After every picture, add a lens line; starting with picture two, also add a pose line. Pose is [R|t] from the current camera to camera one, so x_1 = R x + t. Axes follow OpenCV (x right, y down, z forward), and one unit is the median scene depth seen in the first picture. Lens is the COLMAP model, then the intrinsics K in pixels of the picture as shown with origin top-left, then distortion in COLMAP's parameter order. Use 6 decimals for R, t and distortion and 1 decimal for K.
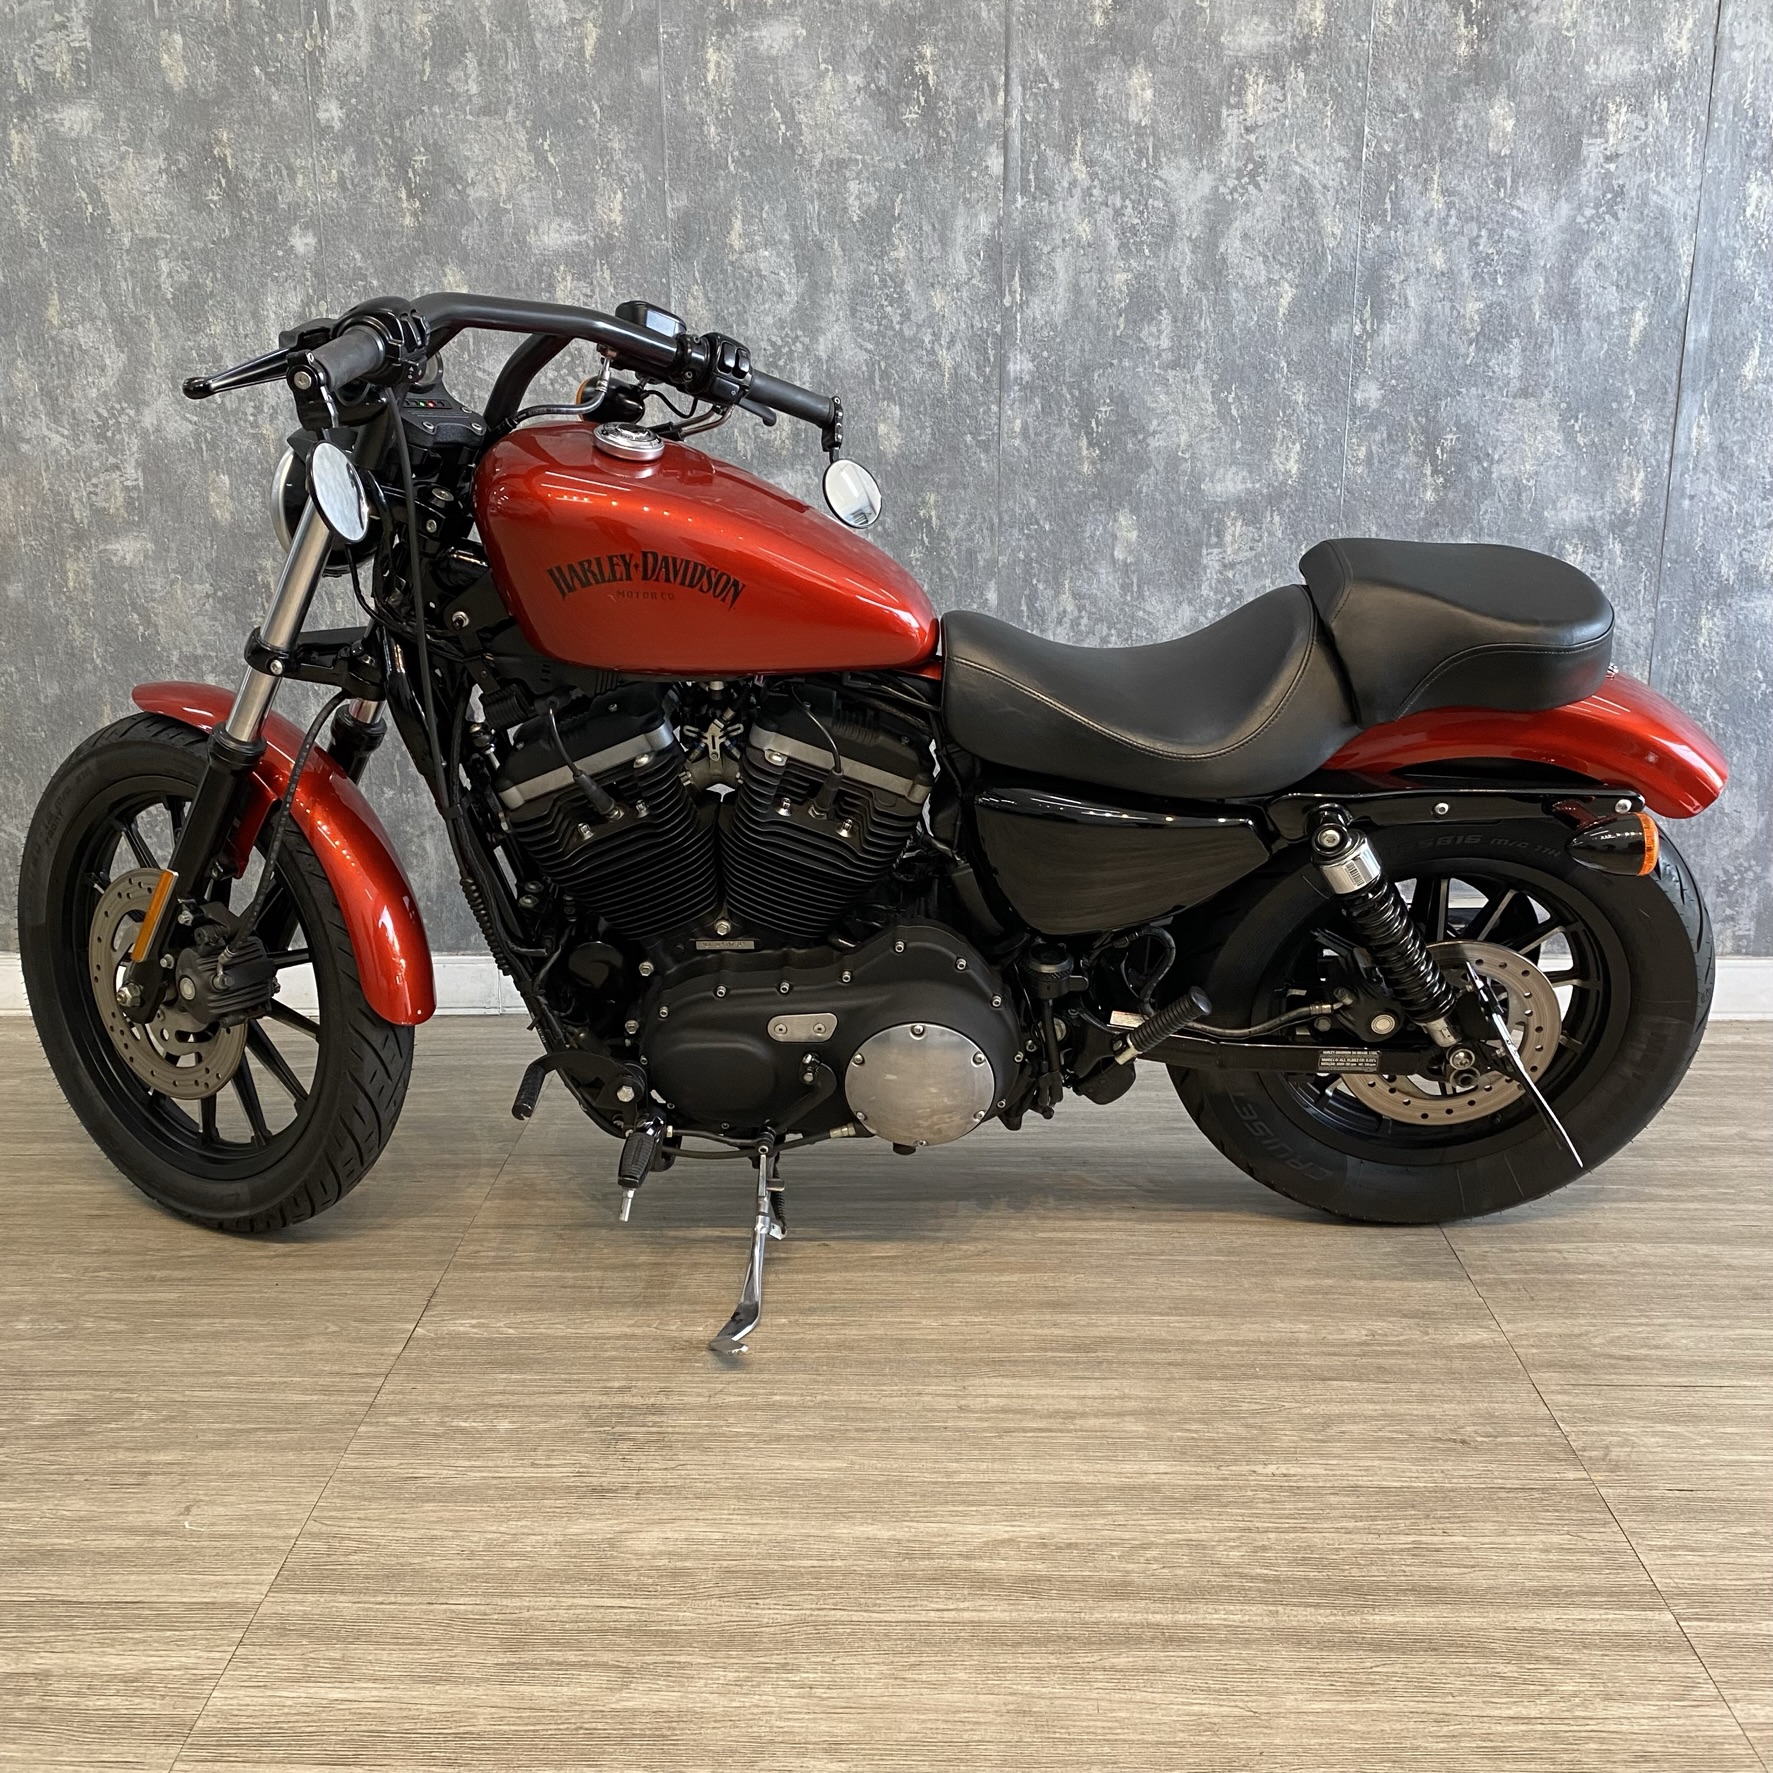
lens RADIAL K [[1886.2, 0, 904.3], [0, 1886.2, 903.6], [0, 0, 1]] dist [0.007379, 0.000000]
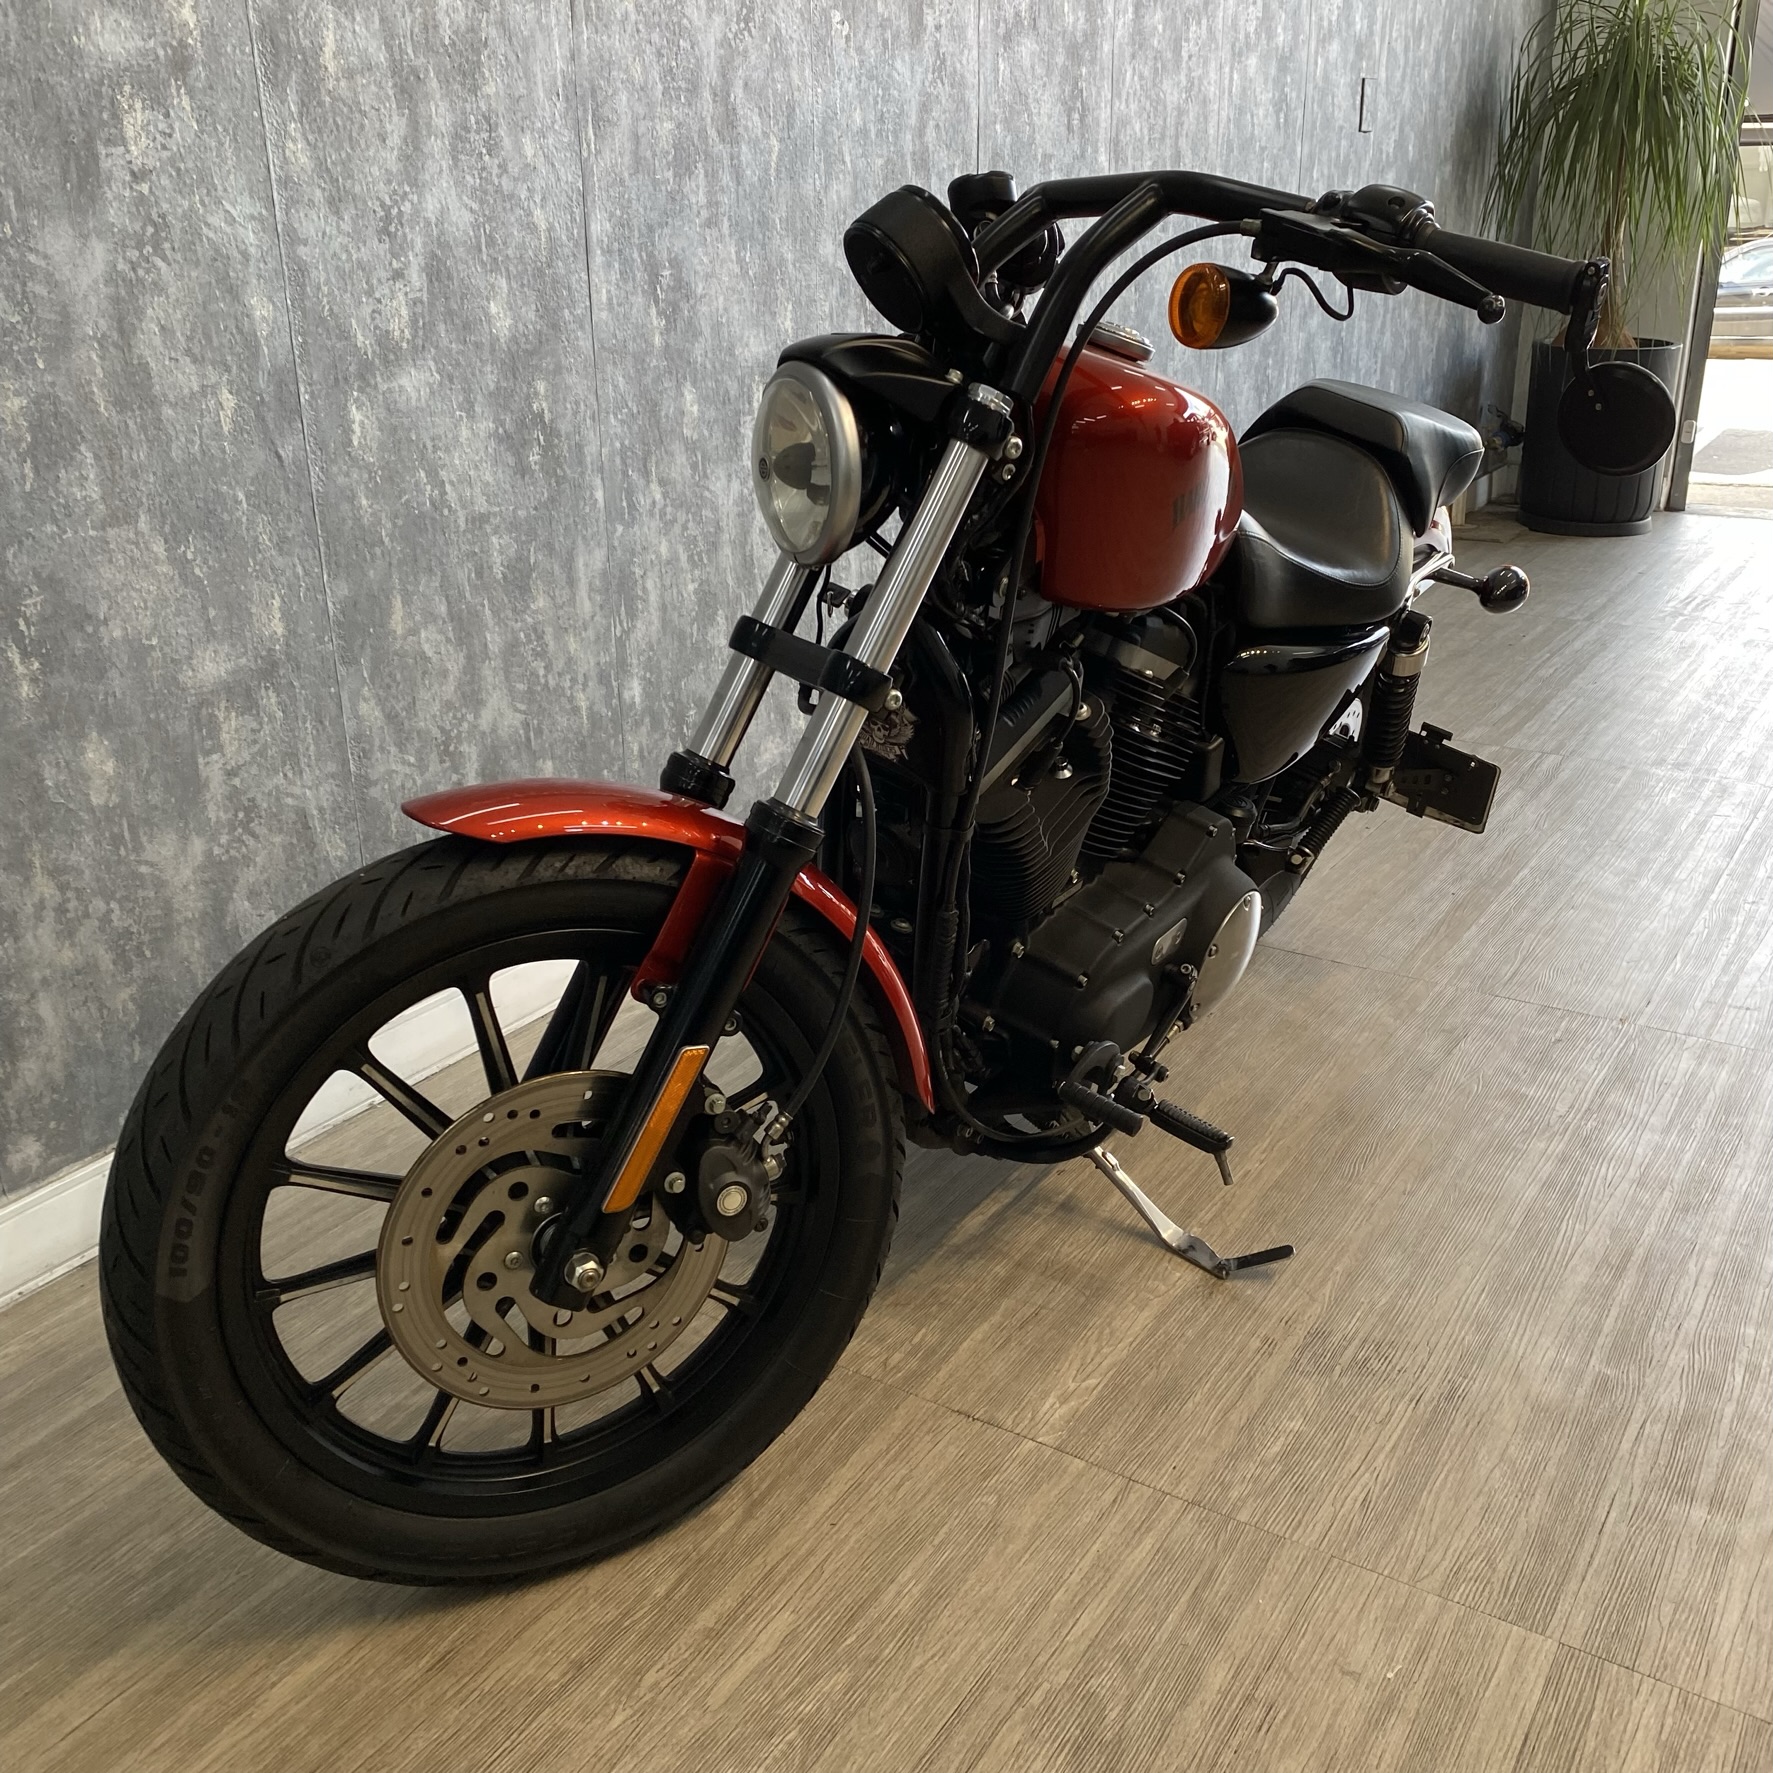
lens RADIAL K [[1886.2, 0, 904.5], [0, 1886.2, 874.6], [0, 0, 1]] dist [0.007379, 0.000000]
pose [[0.478793, -0.304637, 0.823380, -0.683139], [0.234389, 0.948180, 0.214515, -0.155441], [-0.846061, 0.090283, 0.525385, 0.450415]]
